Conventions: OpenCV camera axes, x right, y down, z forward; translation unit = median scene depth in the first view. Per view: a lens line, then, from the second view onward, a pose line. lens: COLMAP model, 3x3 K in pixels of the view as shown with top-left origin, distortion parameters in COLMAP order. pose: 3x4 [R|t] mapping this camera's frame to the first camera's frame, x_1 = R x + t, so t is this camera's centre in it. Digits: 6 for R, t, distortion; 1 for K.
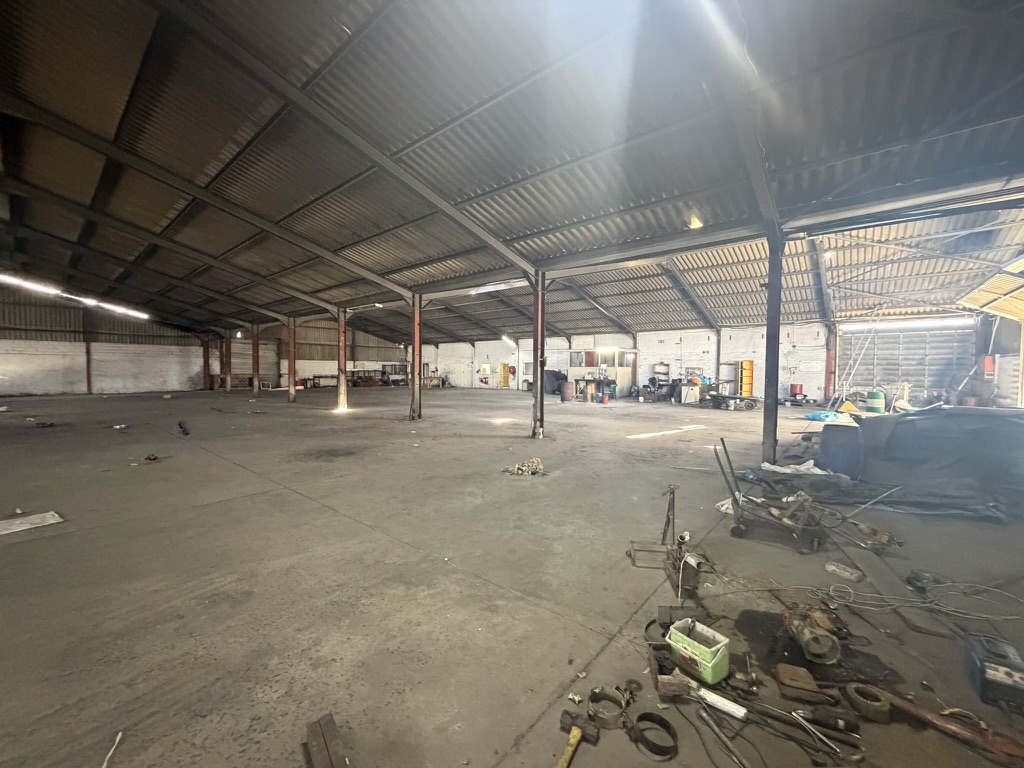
lens RADIAL K [[410.3, 0, 508.0], [0, 410.3, 387.3], [0, 0, 1]] dist [-0.000018, -0.000083]
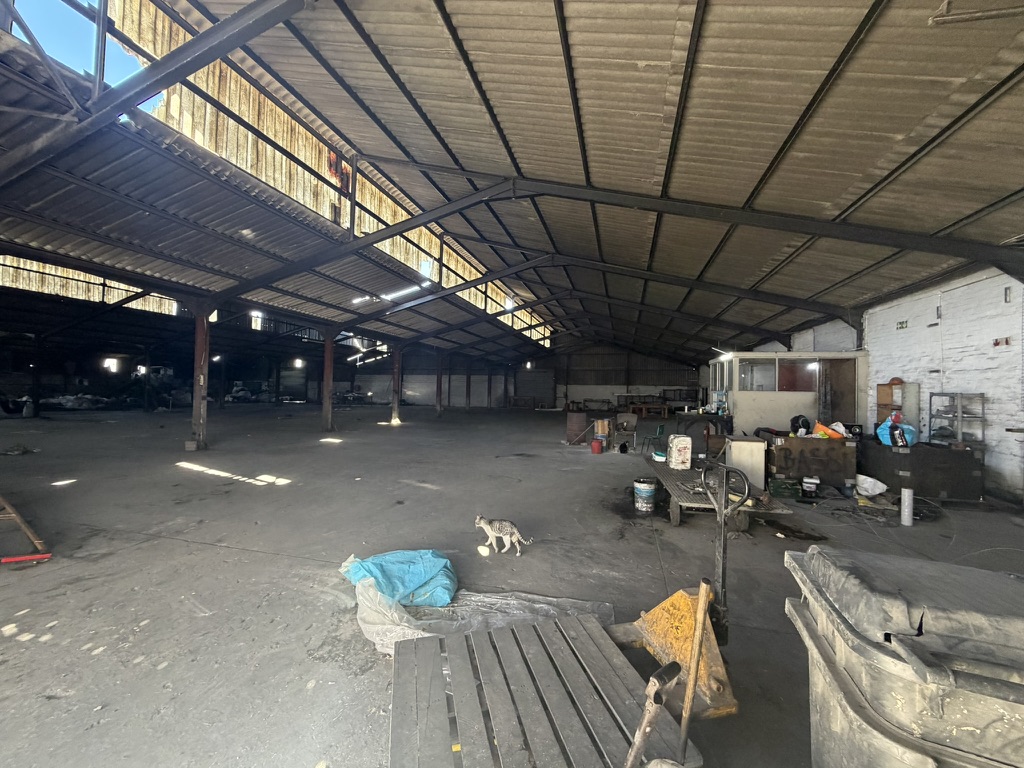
lens RADIAL K [[410.3, 0, 510.5], [0, 410.3, 379.6], [0, 0, 1]] dist [-0.000018, -0.000083]
pose [[0.429379, -0.021446, -0.902870, 0.496802], [-0.055851, 0.997174, -0.050247, -0.018257], [0.901396, 0.072001, 0.426968, 0.438145]]
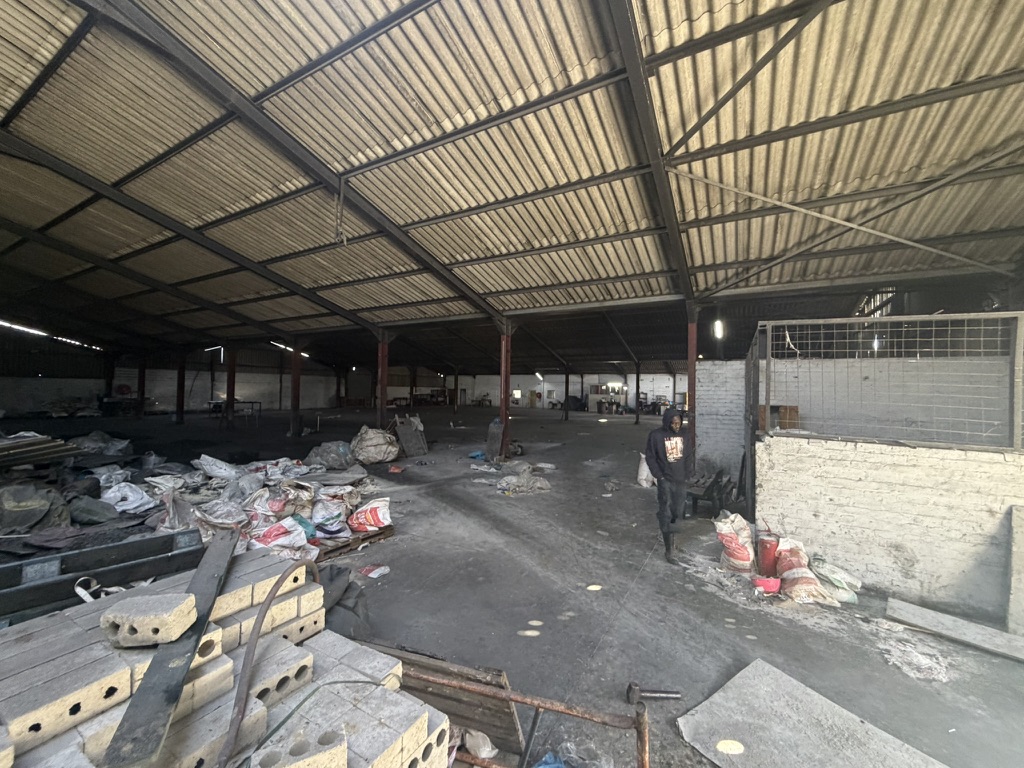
lens RADIAL K [[410.3, 0, 509.8], [0, 410.3, 386.6], [0, 0, 1]] dist [-0.000018, -0.000083]
pose [[0.980614, 0.013160, 0.195505, -0.436876], [-0.002509, 0.998504, -0.054629, 0.009132], [-0.195931, 0.053079, 0.979180, -0.497440]]
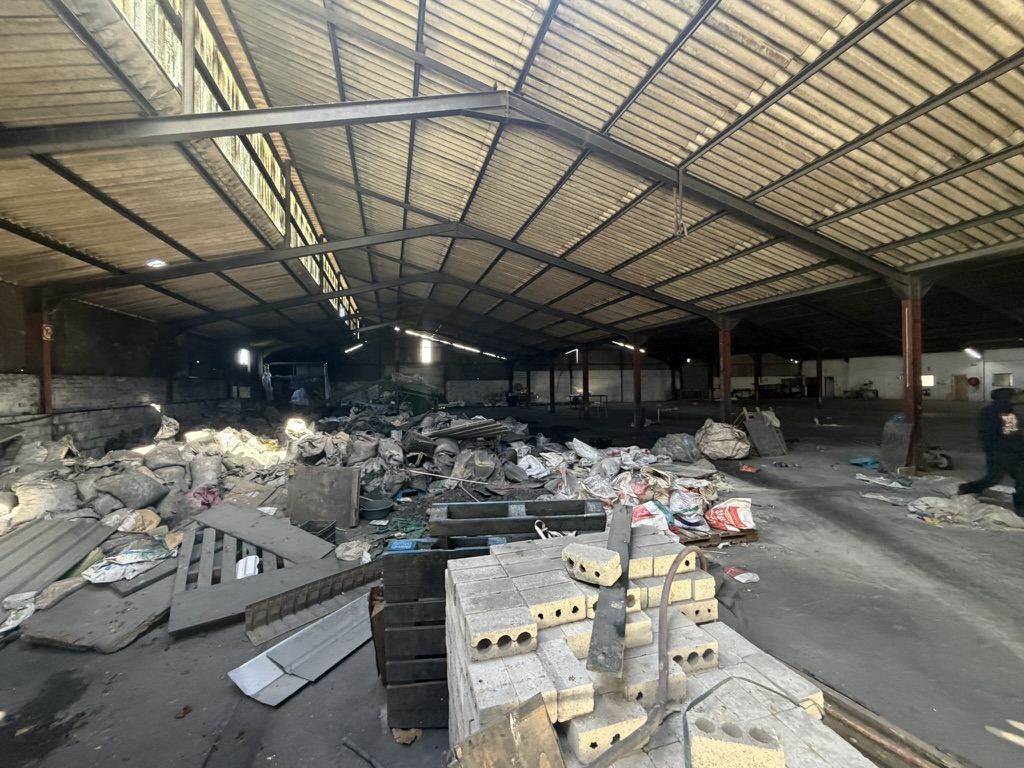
lens RADIAL K [[410.3, 0, 508.6], [0, 410.3, 385.9], [0, 0, 1]] dist [-0.000018, -0.000083]
pose [[0.837556, -0.014901, -0.546149, -0.441882], [-0.005012, 0.999376, -0.034954, 0.009086], [0.546329, 0.032013, 0.836958, -0.499469]]
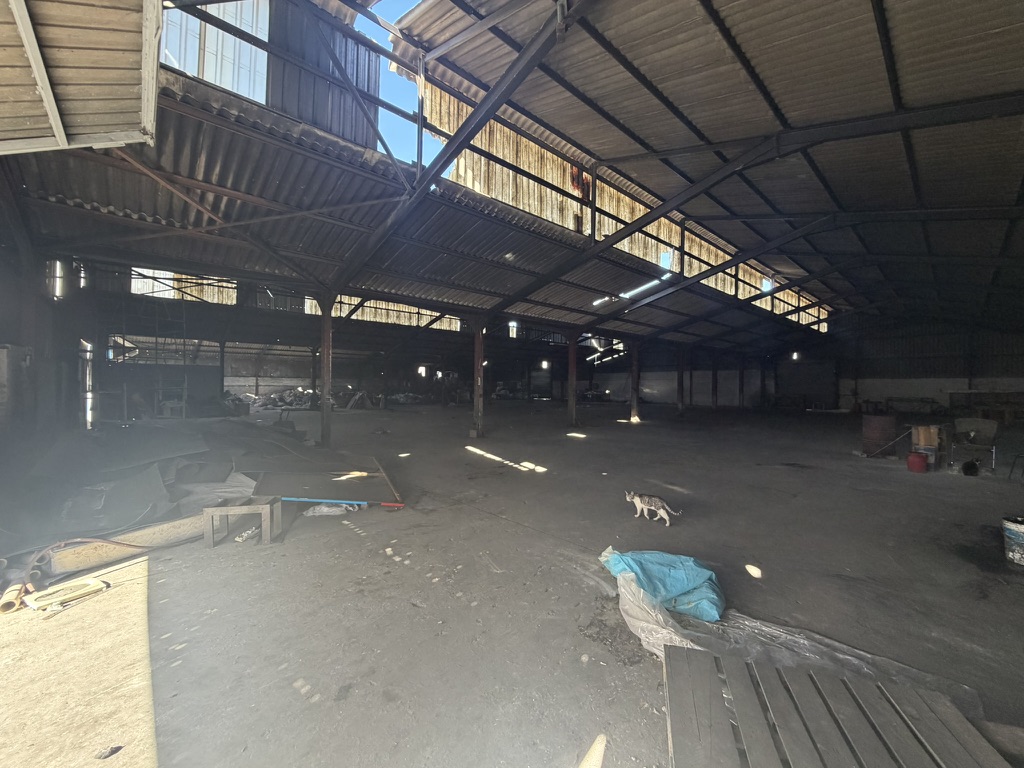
lens RADIAL K [[410.3, 0, 507.9], [0, 410.3, 379.8], [0, 0, 1]] dist [-0.000018, -0.000083]
pose [[-0.119348, -0.019423, -0.992662, 0.496317], [-0.051553, 0.998581, -0.013340, -0.017964], [0.991513, 0.049583, -0.120180, 0.431616]]
